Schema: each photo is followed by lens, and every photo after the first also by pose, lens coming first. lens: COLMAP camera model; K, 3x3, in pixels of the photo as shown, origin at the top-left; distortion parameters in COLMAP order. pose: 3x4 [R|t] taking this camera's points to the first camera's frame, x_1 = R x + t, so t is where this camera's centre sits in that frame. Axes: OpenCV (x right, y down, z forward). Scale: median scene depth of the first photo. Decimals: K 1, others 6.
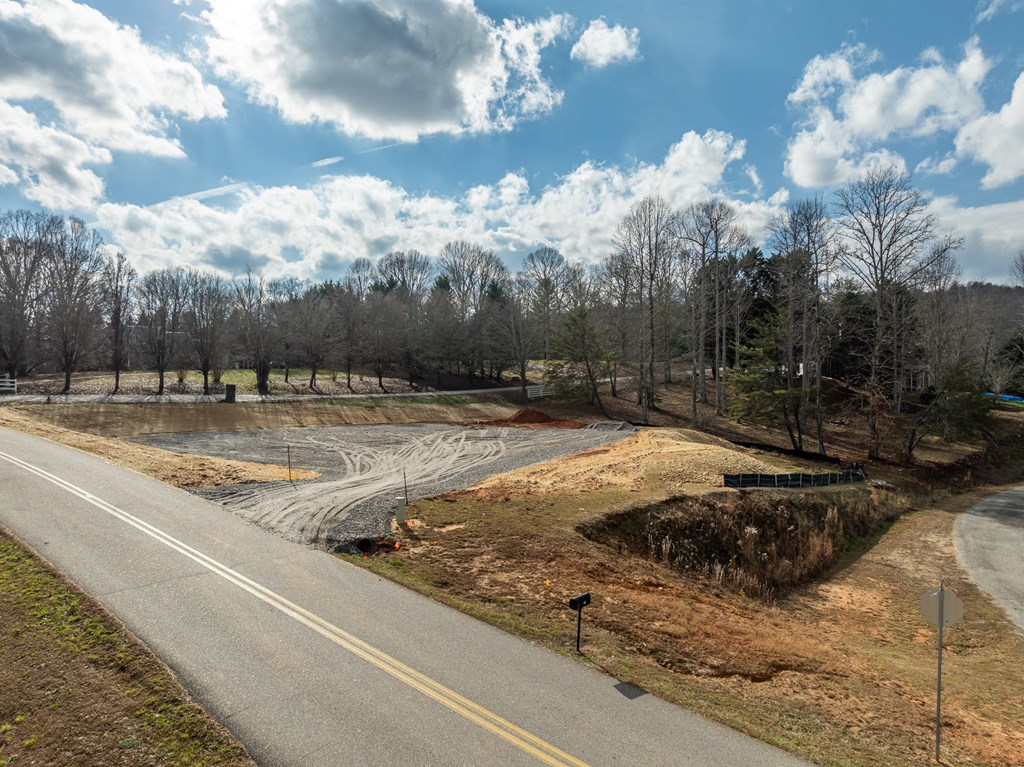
lens RADIAL K [[721.8, 0, 520.3], [0, 721.8, 384.8], [0, 0, 1]] dist [-0.023682, 0.005274]
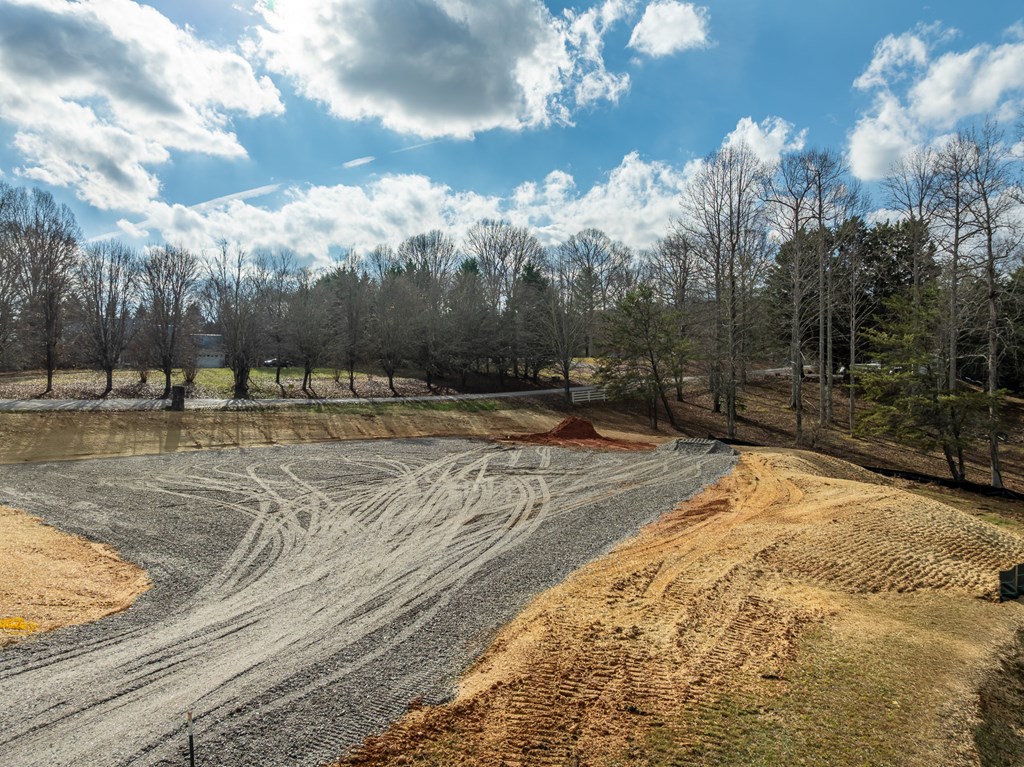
lens RADIAL K [[671.7, 0, 514.8], [0, 671.7, 379.2], [0, 0, 1]] dist [0.321424, 0.000655]
pose [[0.997311, 0.001909, -0.073258, 0.001427], [-0.002336, 0.999981, -0.005751, -0.003574], [0.073245, 0.005906, 0.997296, 0.239030]]
